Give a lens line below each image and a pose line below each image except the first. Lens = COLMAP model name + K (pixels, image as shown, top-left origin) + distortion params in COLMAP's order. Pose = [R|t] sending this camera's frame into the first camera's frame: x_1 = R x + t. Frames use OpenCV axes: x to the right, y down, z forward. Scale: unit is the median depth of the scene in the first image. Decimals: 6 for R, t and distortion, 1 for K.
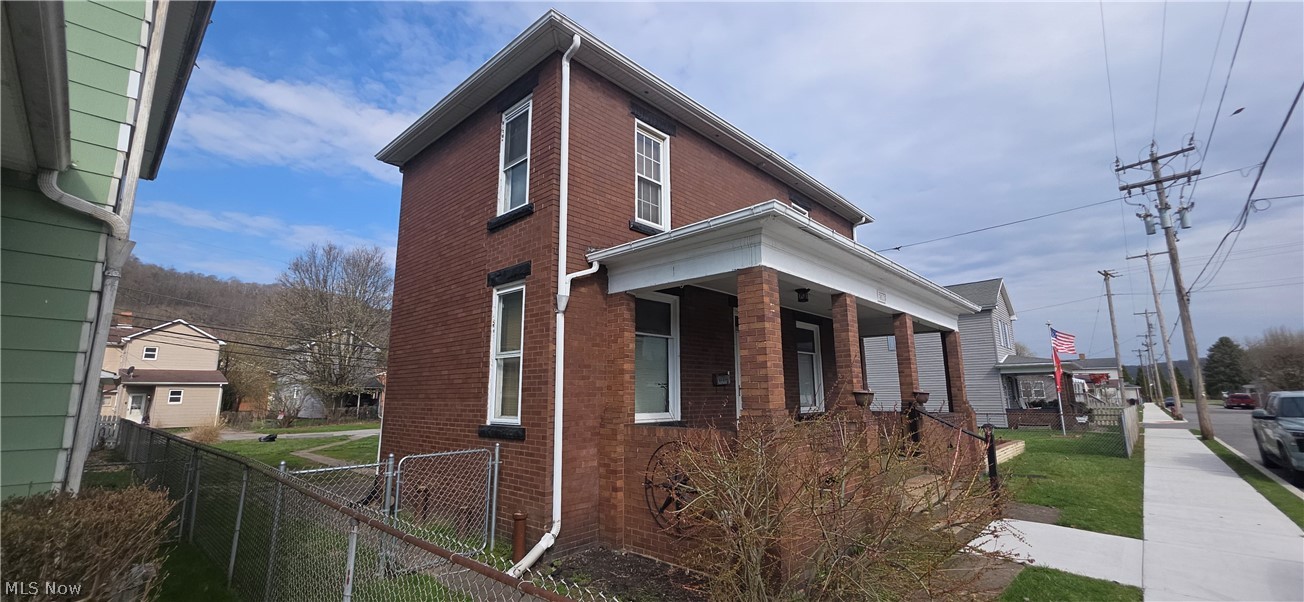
lens RADIAL K [[519.2, 0, 645.9], [0, 519.2, 303.9], [0, 0, 1]] dist [0.005169, 0.000153]
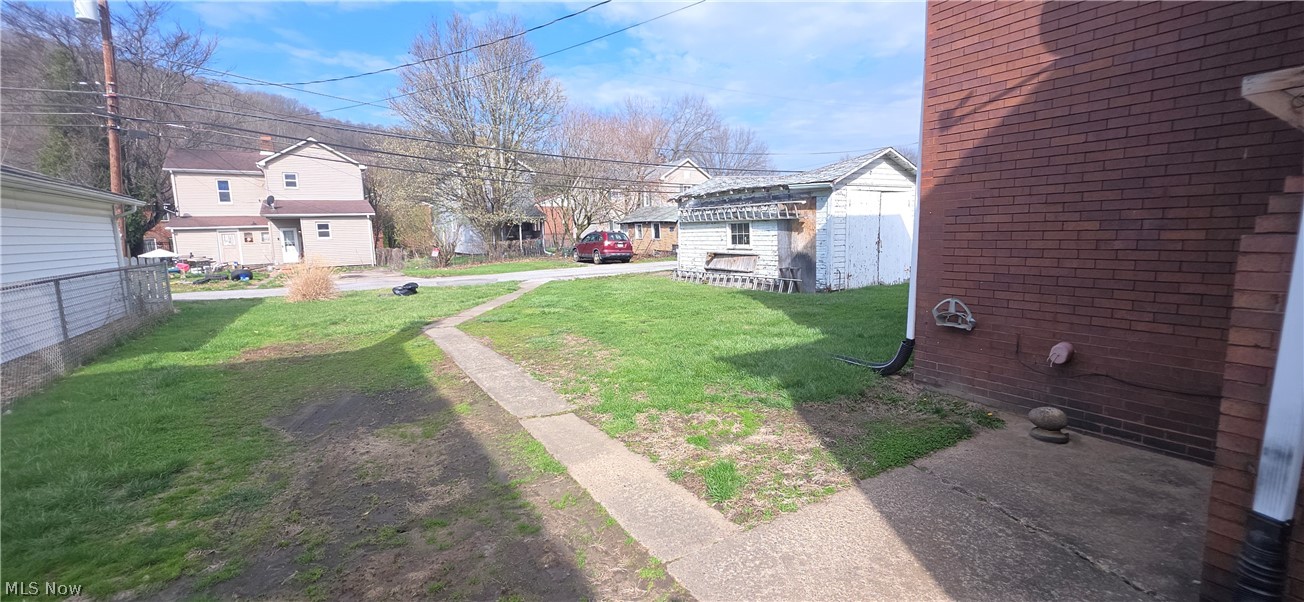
lens RADIAL K [[519.2, 0, 649.8], [0, 519.2, 297.9], [0, 0, 1]] dist [0.005169, 0.000153]
pose [[0.969576, 0.011497, -0.244522, -0.180028], [0.063514, 0.952873, 0.296647, 0.063468], [0.236409, -0.303152, 0.923152, 0.307334]]
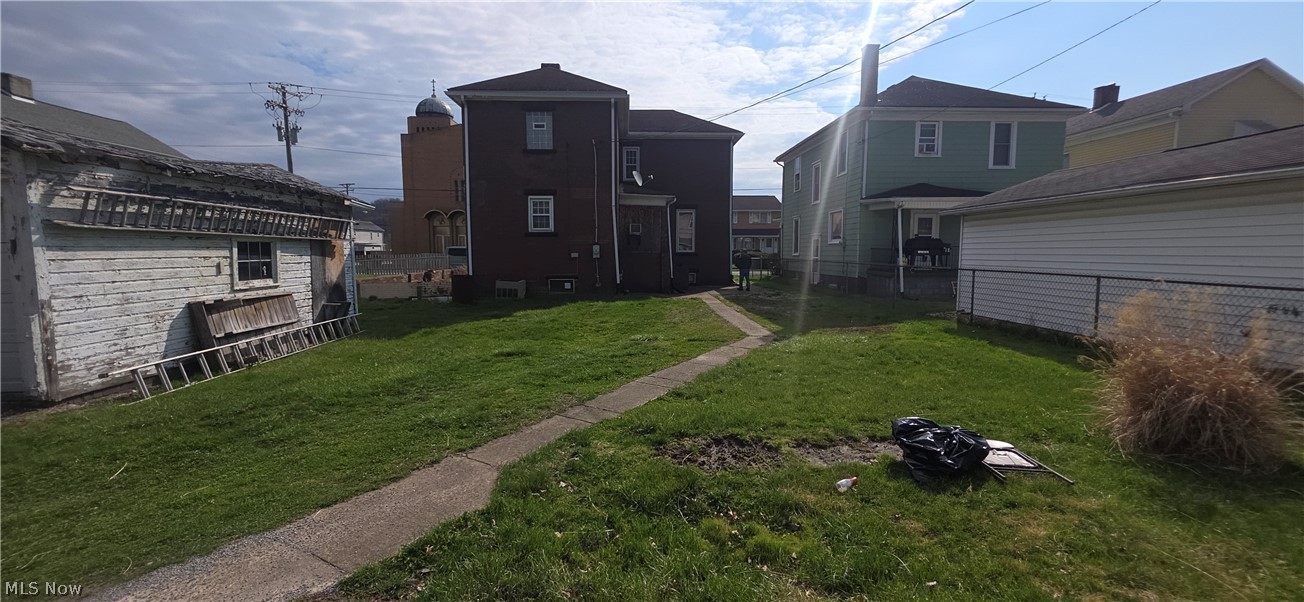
lens RADIAL K [[519.2, 0, 651.6], [0, 519.2, 300.5], [0, 0, 1]] dist [0.005169, 0.000153]
pose [[-0.720197, -0.056571, 0.691459, -0.679281], [-0.112960, 0.992932, -0.036420, 0.196890], [-0.684511, -0.104337, -0.721497, 1.029799]]
